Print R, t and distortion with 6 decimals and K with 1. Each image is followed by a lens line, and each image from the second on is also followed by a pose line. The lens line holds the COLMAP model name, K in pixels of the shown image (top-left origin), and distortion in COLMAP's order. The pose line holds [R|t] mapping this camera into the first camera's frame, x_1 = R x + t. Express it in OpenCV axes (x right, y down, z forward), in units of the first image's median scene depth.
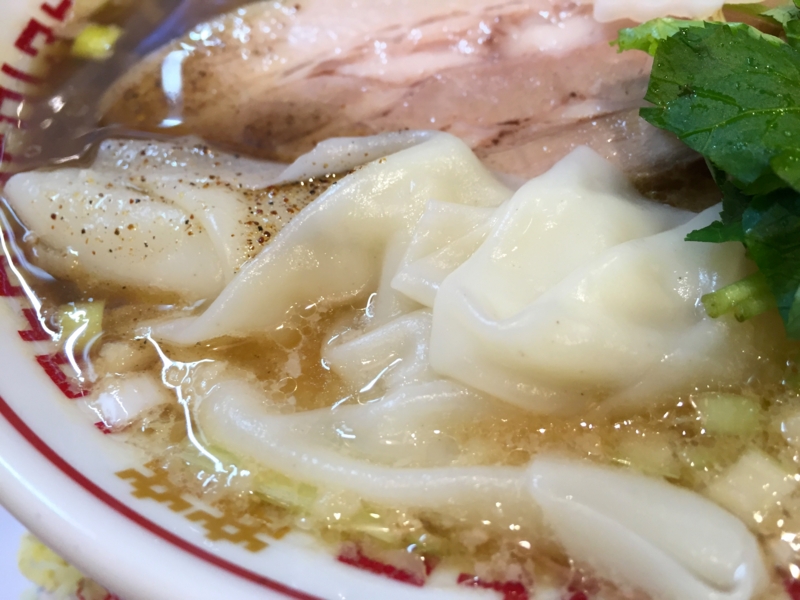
lens RADIAL K [[667.9, 0, 425.2], [0, 667.9, 298.5], [0, 0, 1]] dist [0.055966, -0.110866]
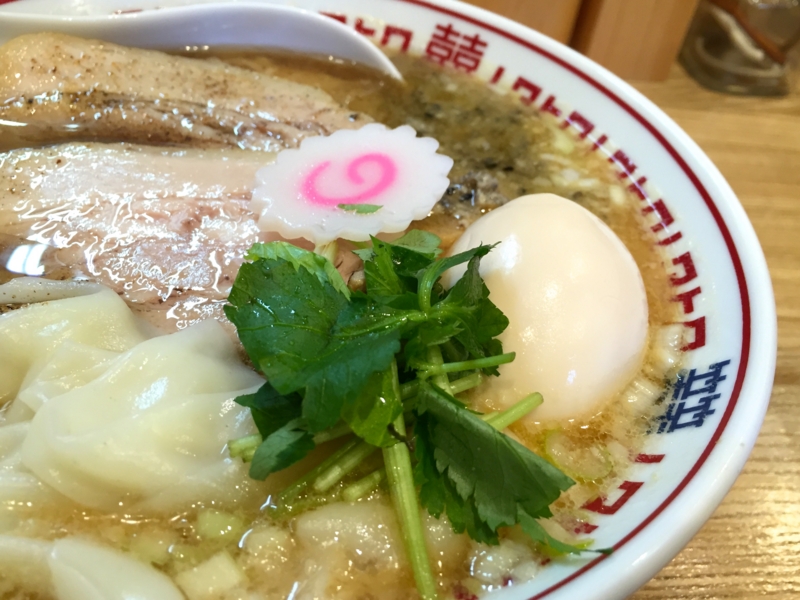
lens RADIAL K [[694.4, 0, 403.4], [0, 694.4, 314.6], [0, 0, 1]] dist [0.070883, -0.113960]
pose [[0.975822, 0.182840, 0.119753, 0.461115], [-0.164427, 0.975084, -0.148912, -0.090168], [-0.143997, 0.125621, 0.981572, -0.476436]]
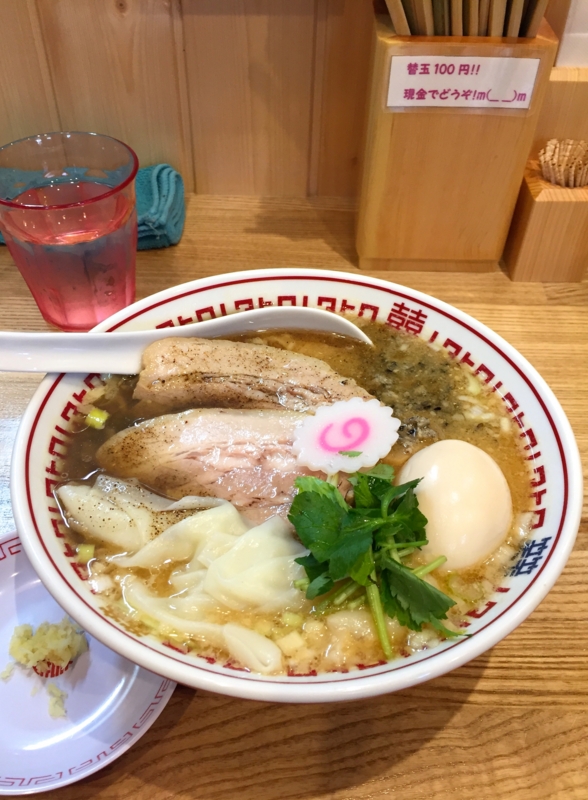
lens RADIAL K [[667.5, 0, 291.4], [0, 667.5, 432.7], [0, 0, 1]] dist [0.062244, -0.093174]
pose [[0.986803, 0.161752, -0.007535, 0.265271], [-0.161599, 0.980774, -0.109402, -0.280741], [-0.010306, 0.109176, 0.993969, -1.810856]]
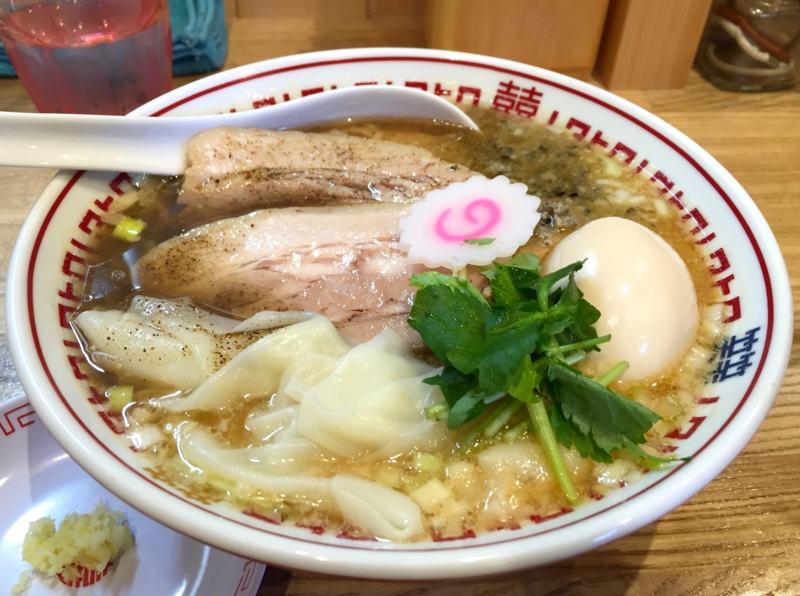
lens RADIAL K [[682.5, 0, 400.0], [0, 682.5, 298.0], [0, 0, 1]] dist [0.070079, -0.110079]
pose [[0.993006, 0.098145, 0.065632, 0.127168], [-0.086769, 0.983610, -0.158061, 0.000970], [-0.080069, 0.151261, 0.985246, -1.052336]]
